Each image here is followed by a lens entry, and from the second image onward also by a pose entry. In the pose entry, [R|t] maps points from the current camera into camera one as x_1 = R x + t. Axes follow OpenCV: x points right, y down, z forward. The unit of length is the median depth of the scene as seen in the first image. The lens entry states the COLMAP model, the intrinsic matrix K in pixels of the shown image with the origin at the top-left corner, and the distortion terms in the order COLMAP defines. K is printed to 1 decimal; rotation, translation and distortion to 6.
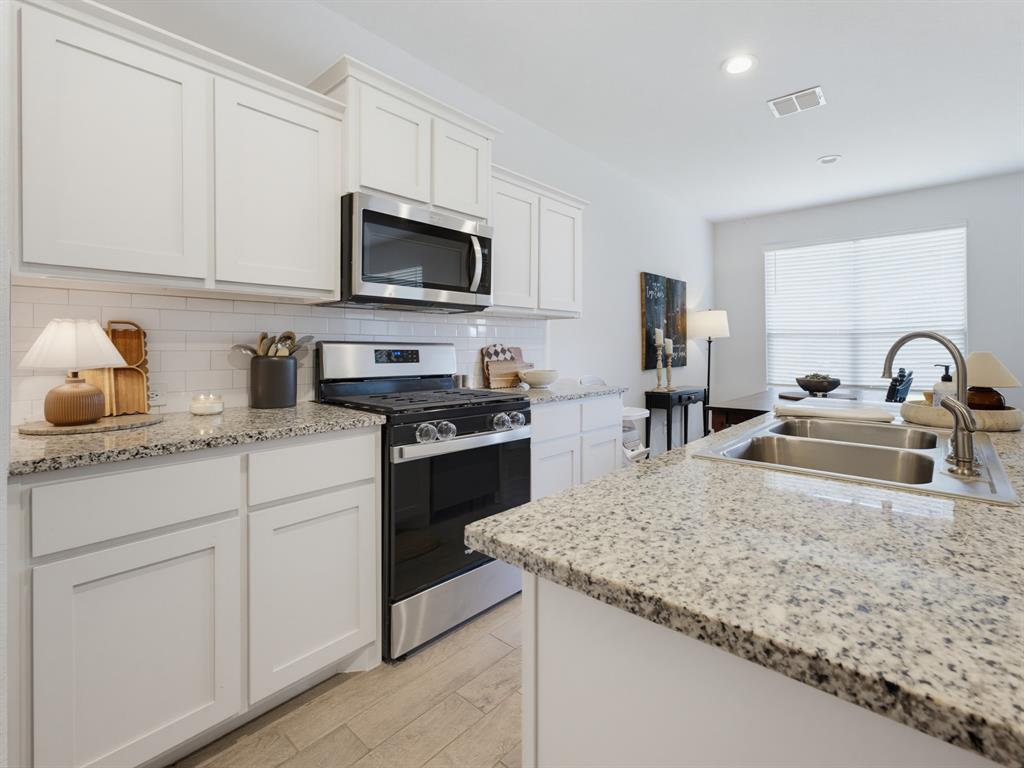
lens RADIAL K [[447.8, 0, 541.7], [0, 447.8, 340.4], [0, 0, 1]] dist [0.002901, -0.000536]
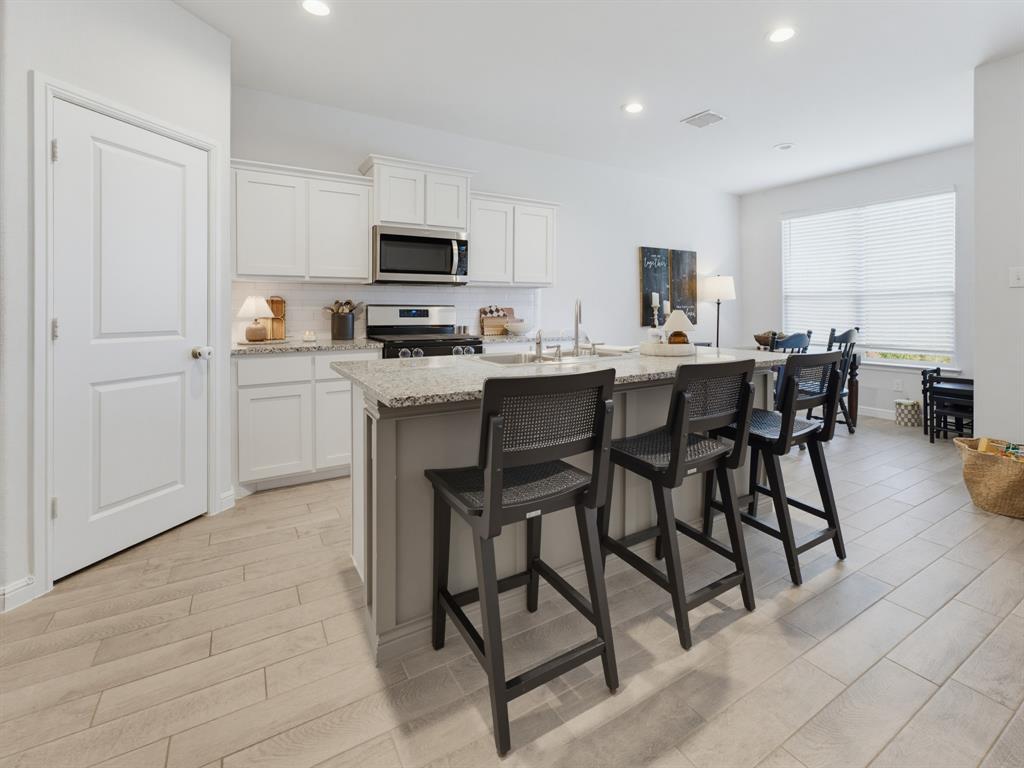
lens RADIAL K [[479.9, 0, 573.7], [0, 479.9, 305.6], [0, 0, 1]] dist [0.009871, 0.001657]
pose [[0.960272, 0.000475, -0.279066, 0.743525], [0.002992, 0.999924, 0.011997, -0.013599], [0.279051, -0.012356, 0.960197, -0.561219]]
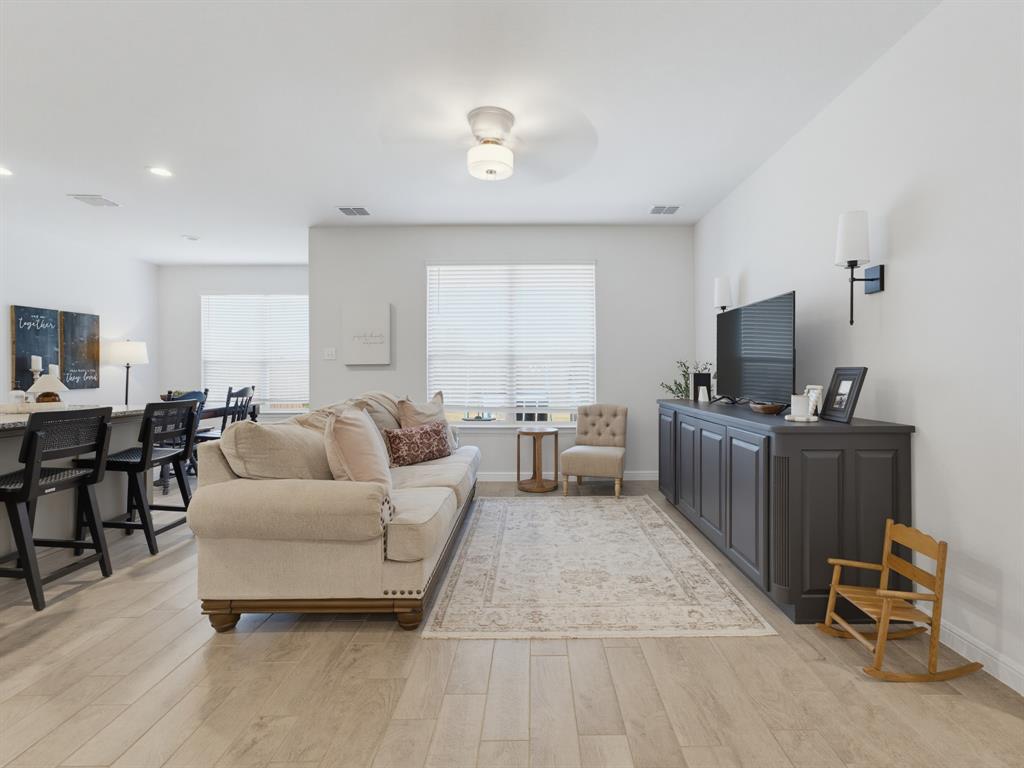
lens RADIAL K [[447.8, 0, 529.2], [0, 447.8, 367.1], [0, 0, 1]] dist [0.002901, -0.000536]
pose [[0.767837, 0.003714, 0.640634, 0.883840], [-0.008618, 0.999953, 0.004532, -0.025304], [-0.640587, -0.009001, 0.767833, -1.198149]]
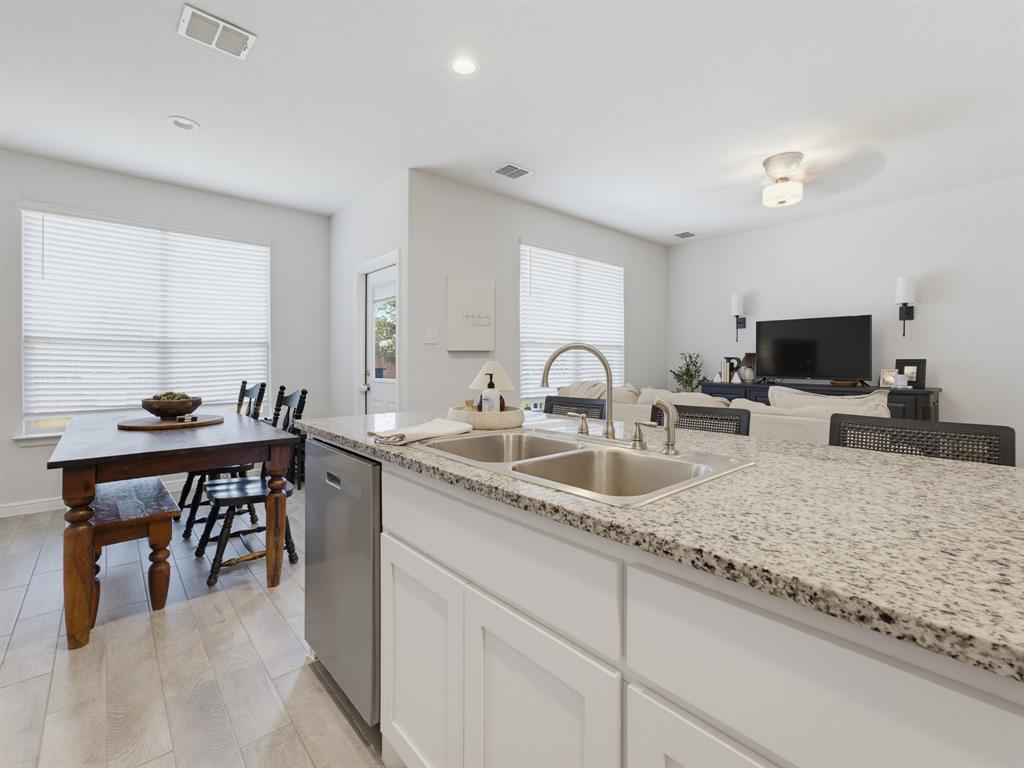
lens RADIAL K [[479.9, 0, 506.4], [0, 479.9, 361.7], [0, 0, 1]] dist [0.009871, 0.001657]
pose [[0.148986, -0.001376, 0.988838, -0.202370], [-0.019654, 0.999797, 0.004353, 0.010158], [-0.988644, -0.020083, 0.148928, 0.468895]]
